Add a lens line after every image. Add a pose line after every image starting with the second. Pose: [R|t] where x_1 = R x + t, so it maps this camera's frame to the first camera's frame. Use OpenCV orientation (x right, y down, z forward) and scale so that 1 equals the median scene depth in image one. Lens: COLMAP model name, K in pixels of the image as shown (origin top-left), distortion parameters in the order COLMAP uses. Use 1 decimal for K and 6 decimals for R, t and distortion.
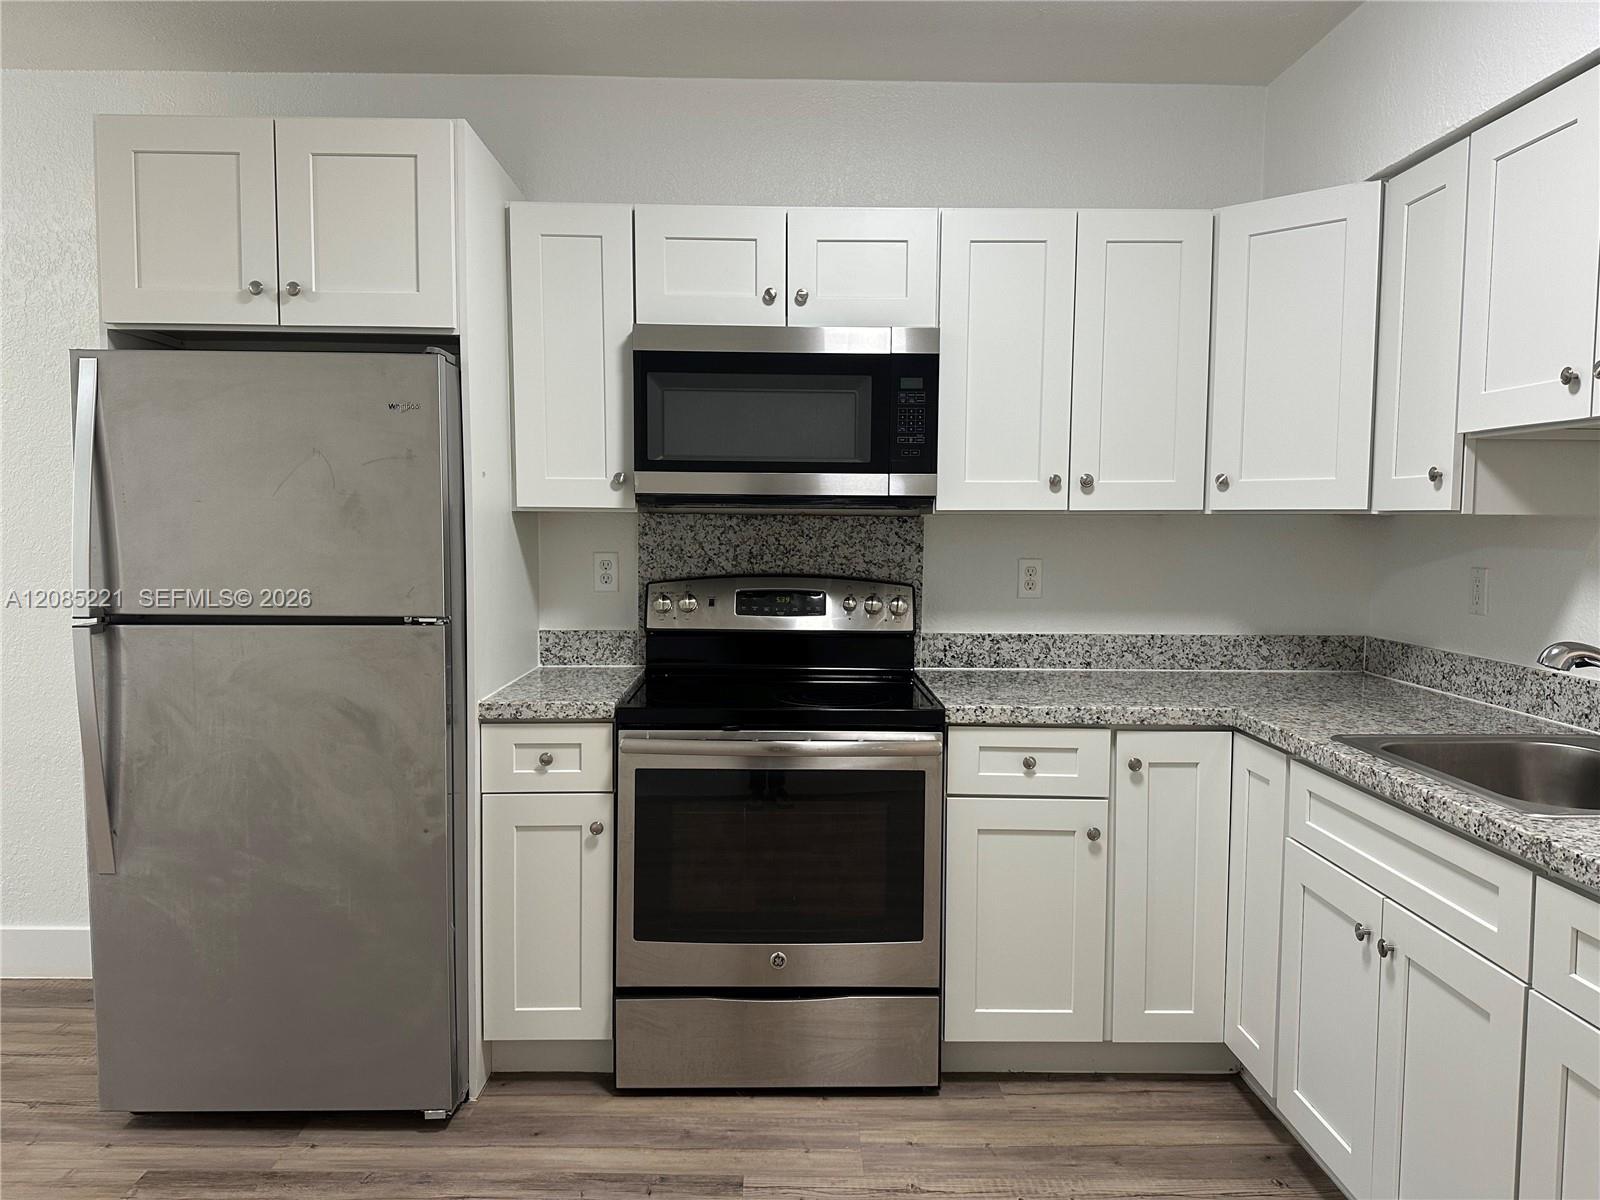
lens RADIAL K [[1117.2, 0, 795.7], [0, 1117.2, 608.0], [0, 0, 1]] dist [0.089200, -0.121890]
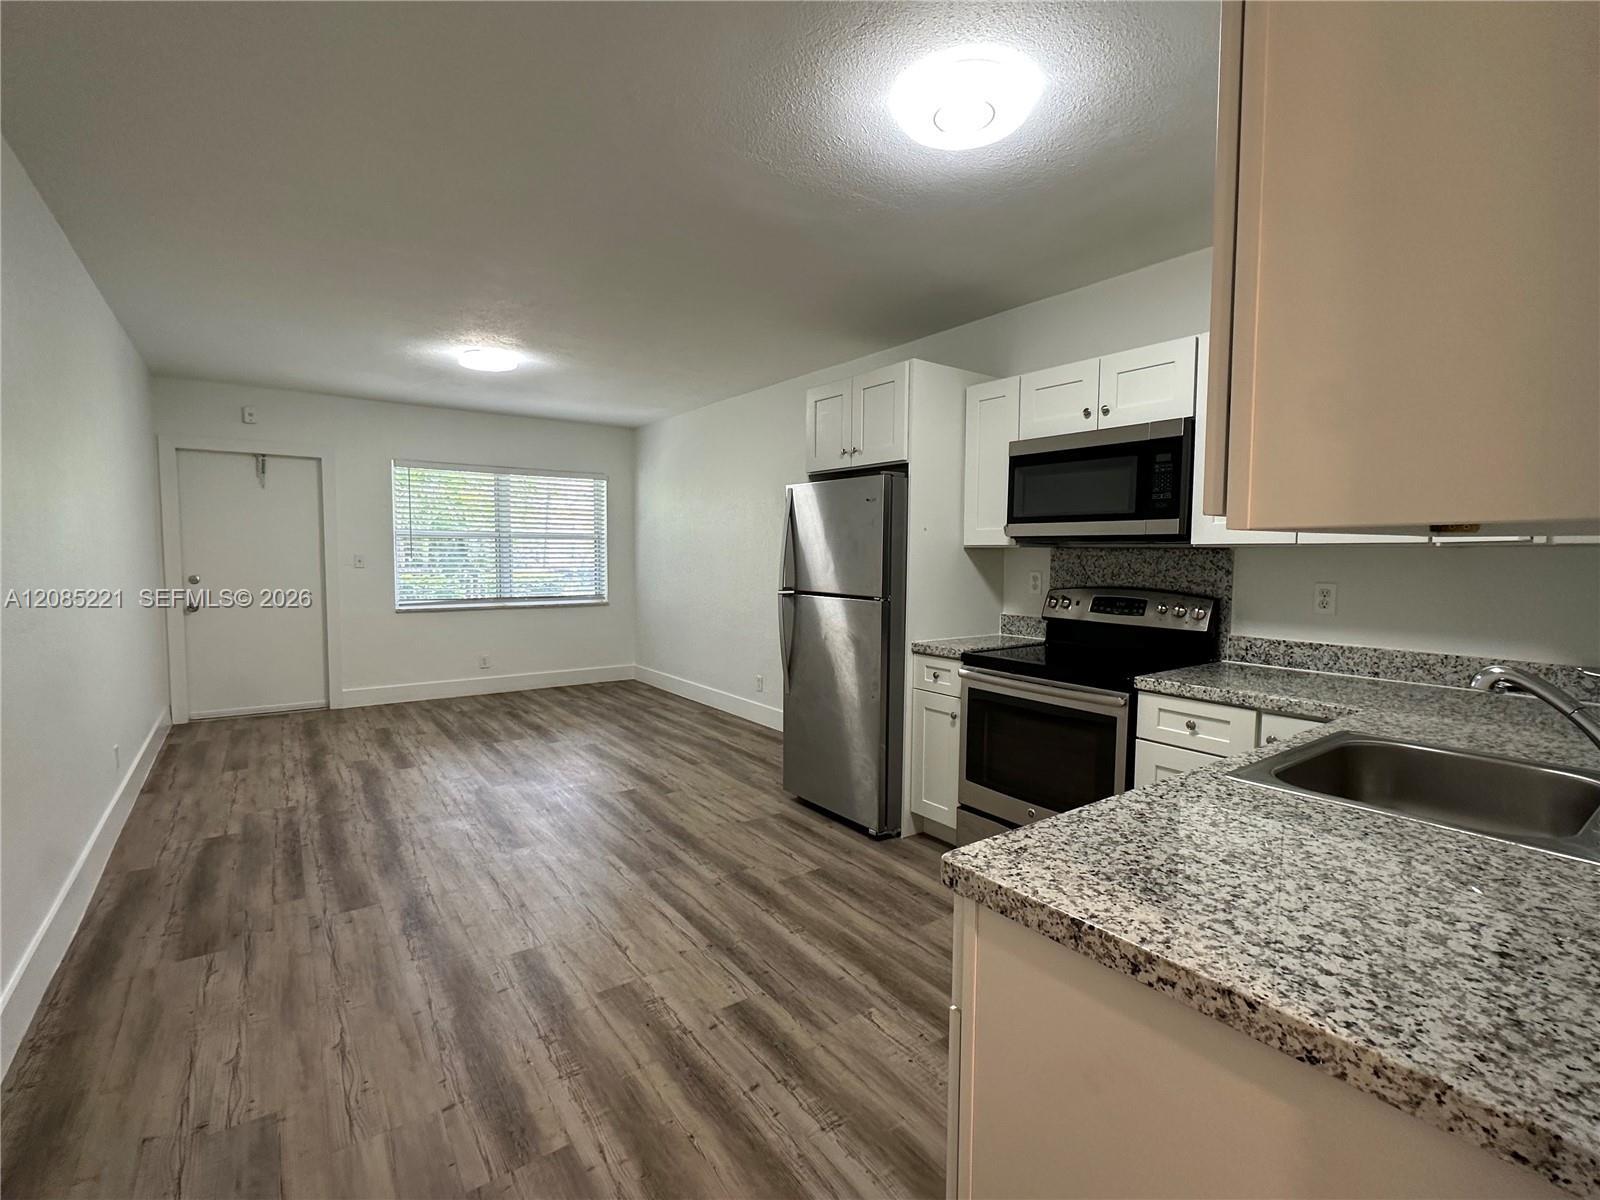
lens RADIAL K [[734.6, 0, 803.4], [0, 734.6, 601.4], [0, 0, 1]] dist [-0.003682, 0.001175]
pose [[0.579850, 0.053072, -0.812993, 0.663279], [-0.067471, 0.997576, 0.016999, 0.001666], [0.811924, 0.044997, 0.582026, 0.073835]]
